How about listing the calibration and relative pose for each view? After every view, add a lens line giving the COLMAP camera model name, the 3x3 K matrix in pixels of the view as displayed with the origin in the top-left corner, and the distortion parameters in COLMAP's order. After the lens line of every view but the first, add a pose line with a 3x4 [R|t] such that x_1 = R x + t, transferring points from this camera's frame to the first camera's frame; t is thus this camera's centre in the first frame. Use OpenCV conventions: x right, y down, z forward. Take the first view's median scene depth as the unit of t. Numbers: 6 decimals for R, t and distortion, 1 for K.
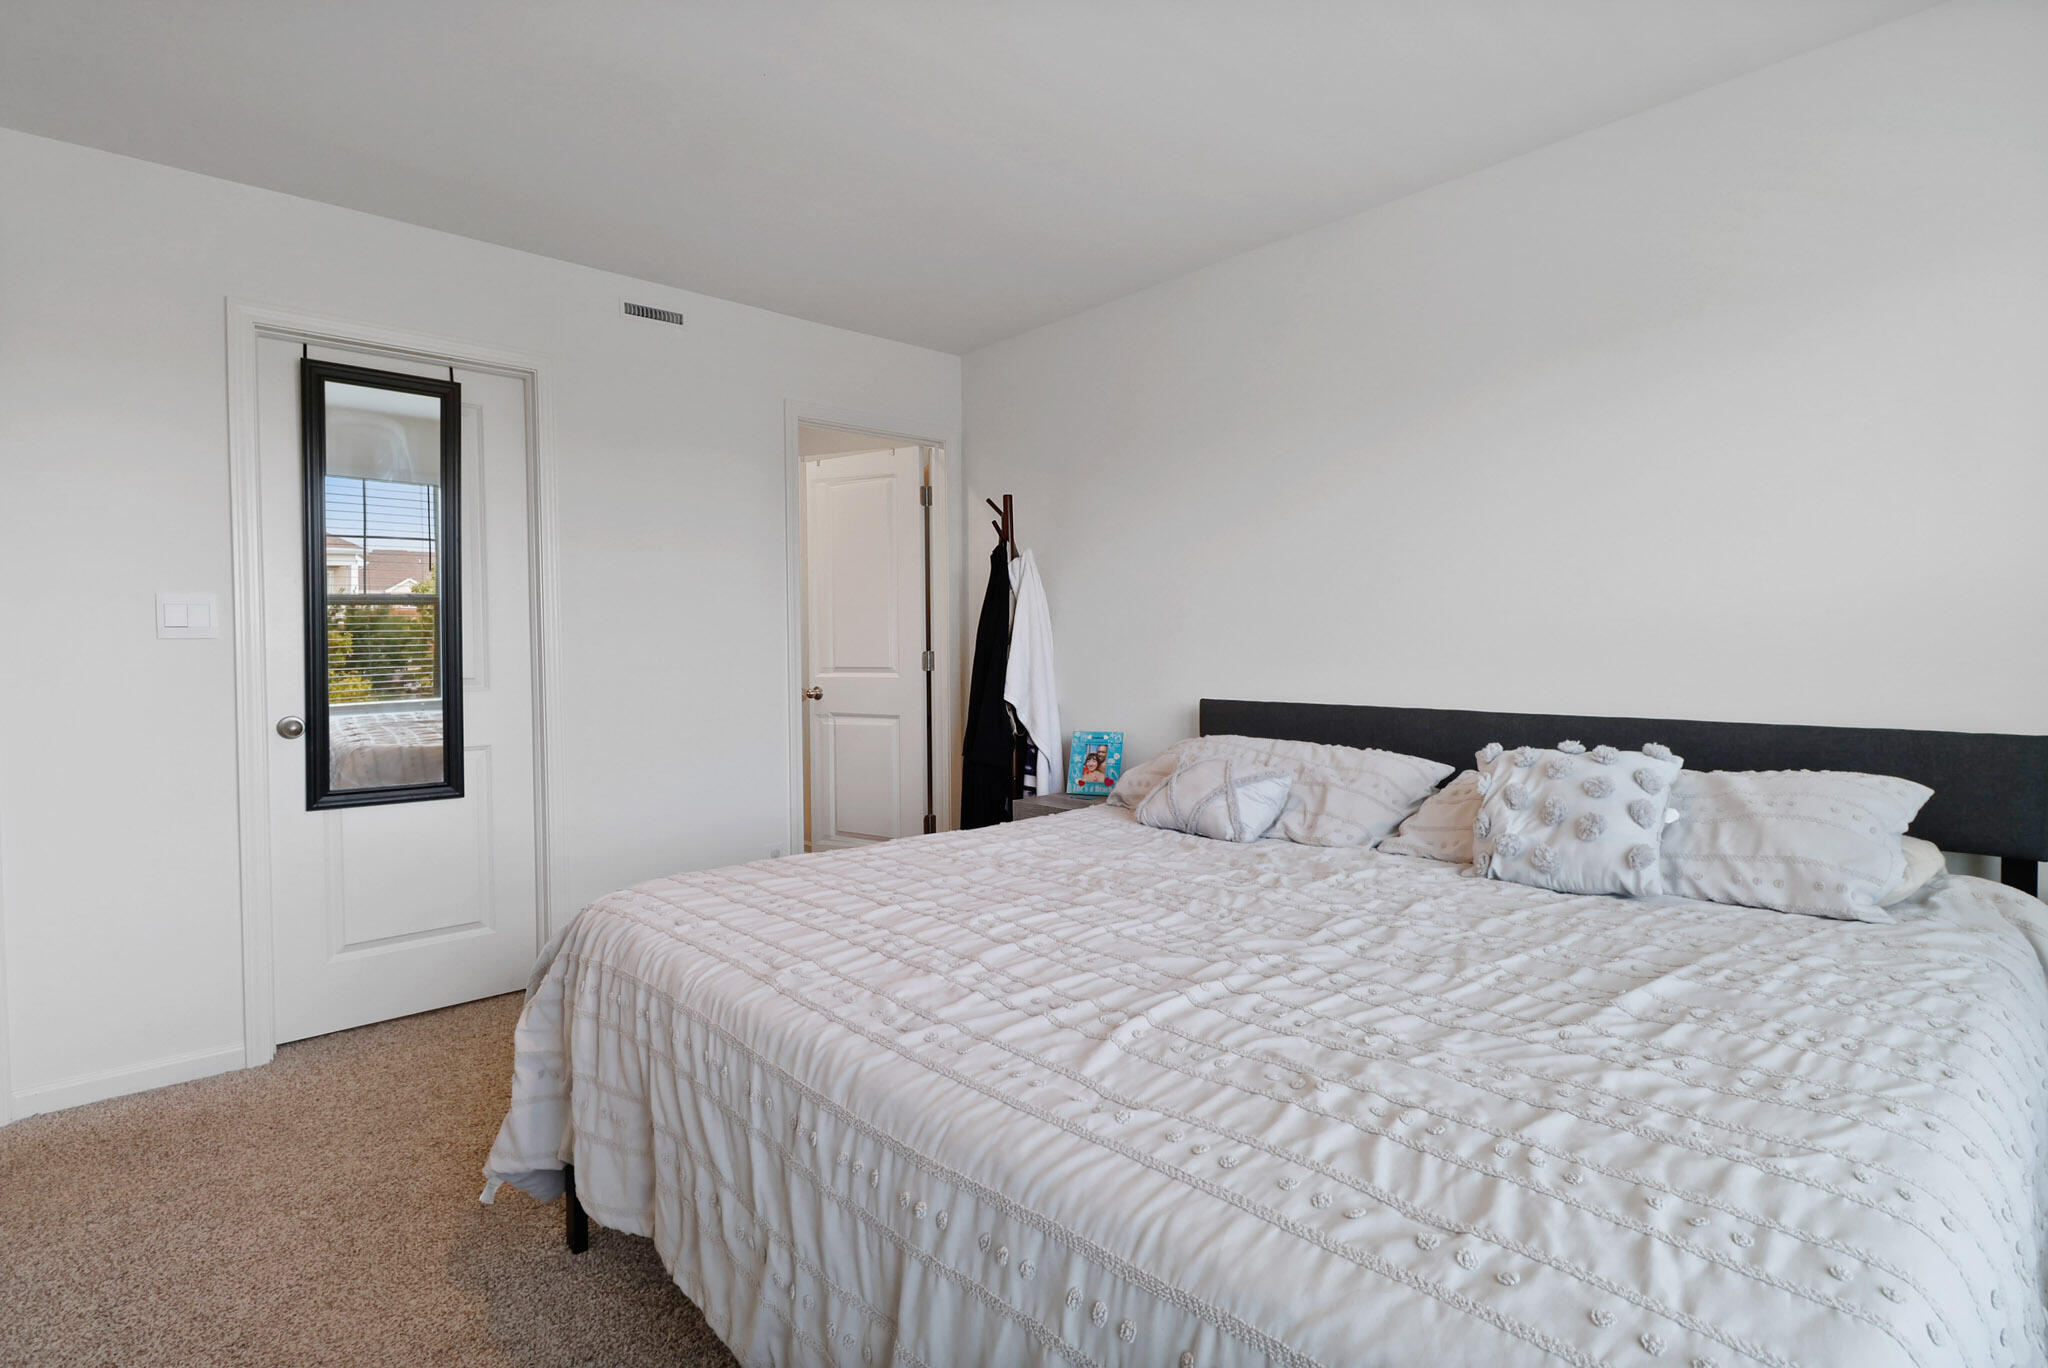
lens RADIAL K [[978.7, 0, 1024.0], [0, 978.7, 684.0], [0, 0, 1]] dist [0.020193, -0.014335]
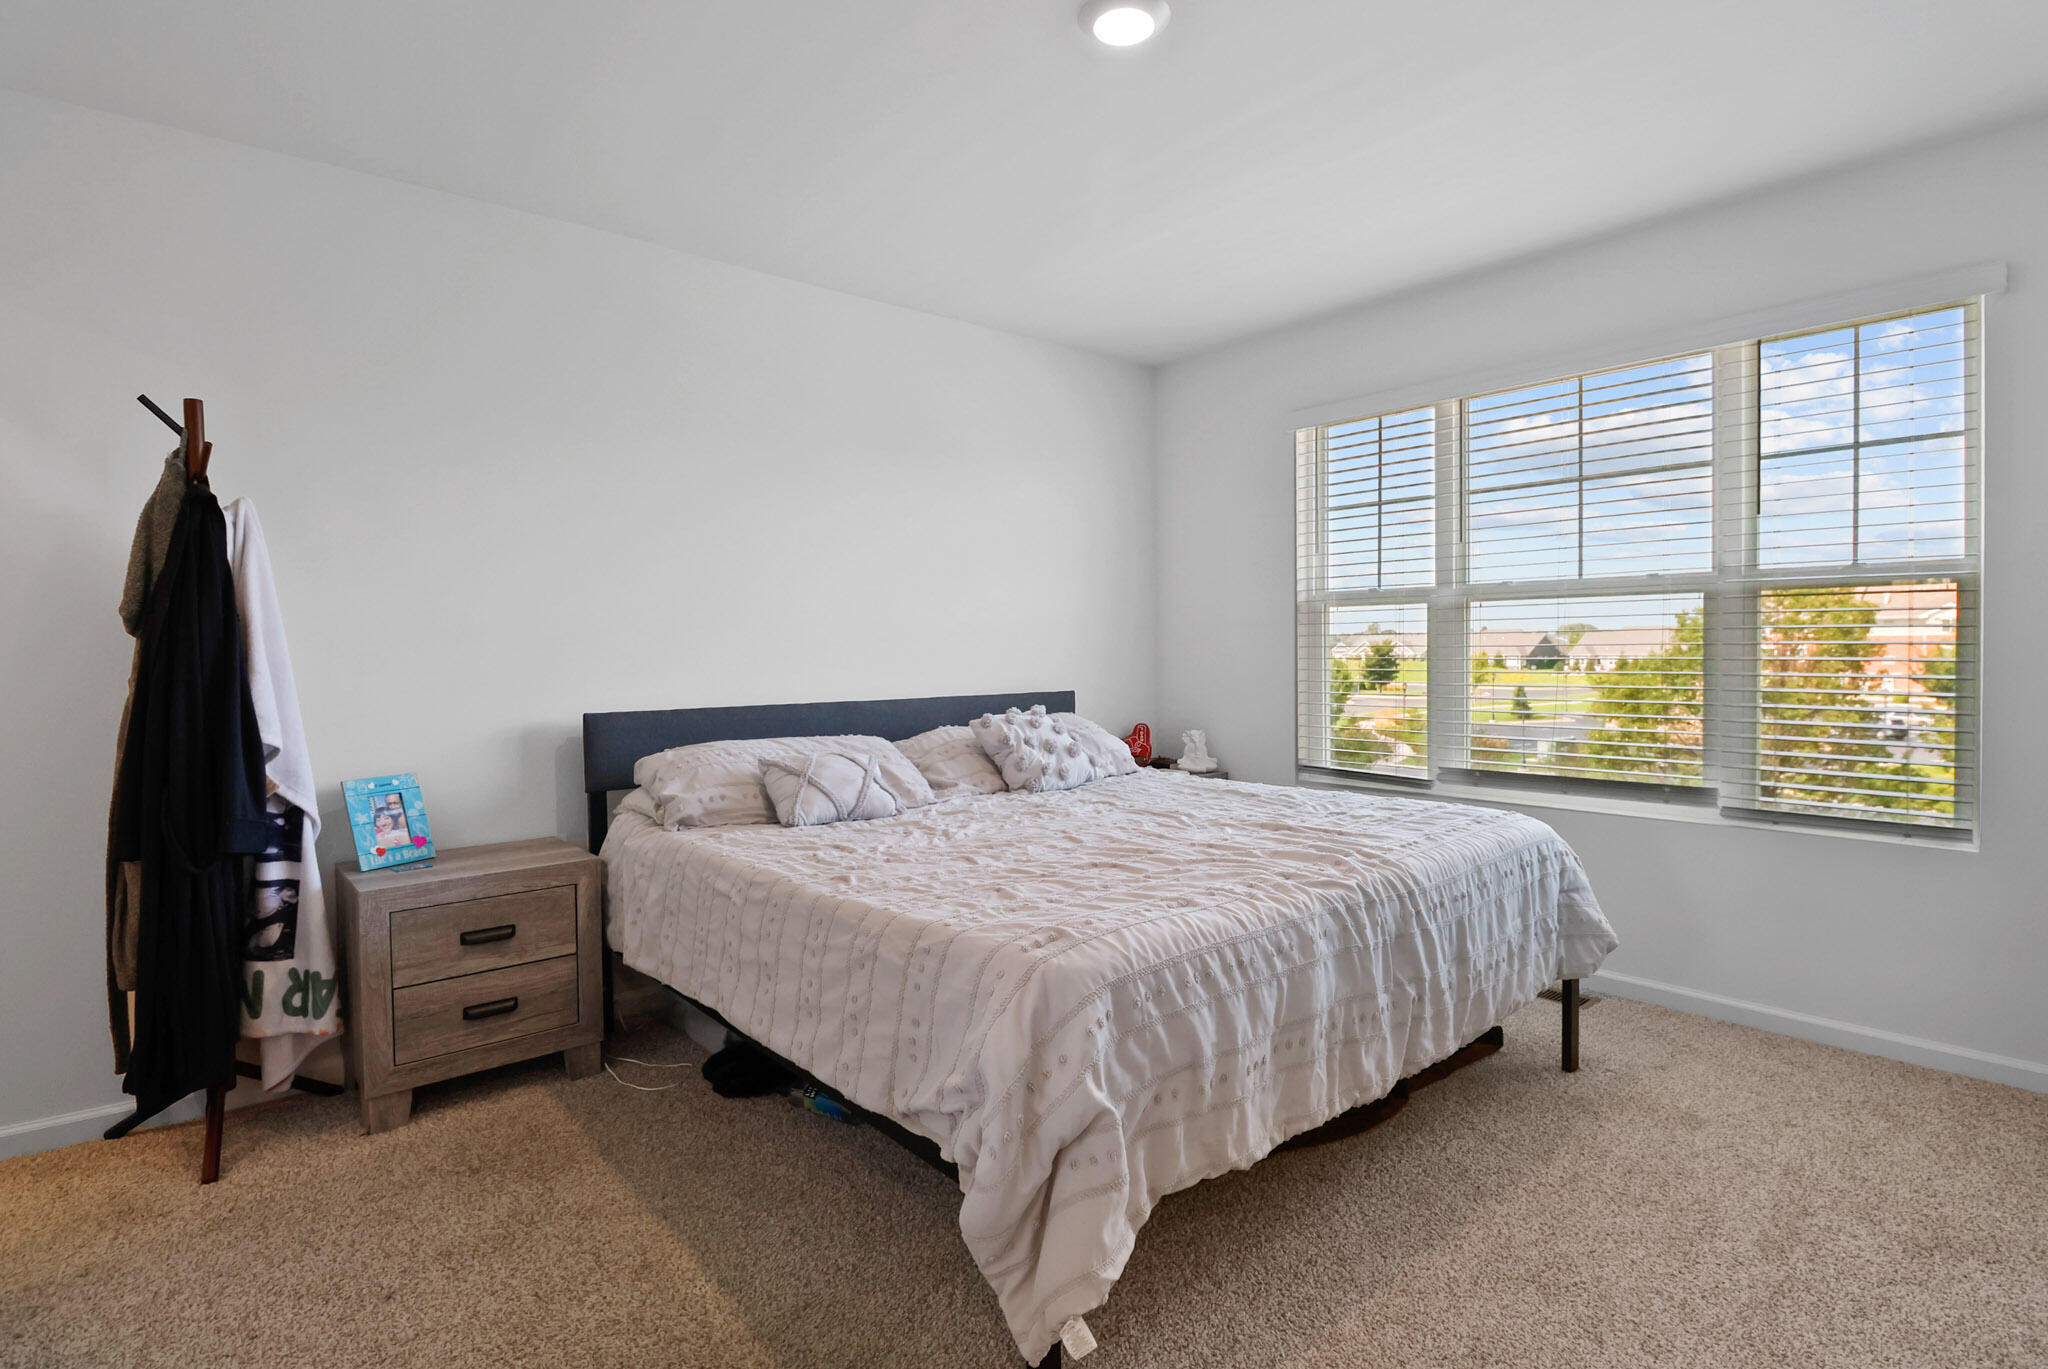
lens RADIAL K [[978.7, 0, 1024.0], [0, 978.7, 684.5], [0, 0, 1]] dist [0.020193, -0.014335]
pose [[0.028220, -0.026570, 0.999249, -0.625420], [0.048373, 0.998512, 0.025184, -0.013384], [-0.998431, 0.047626, 0.029463, 0.511700]]
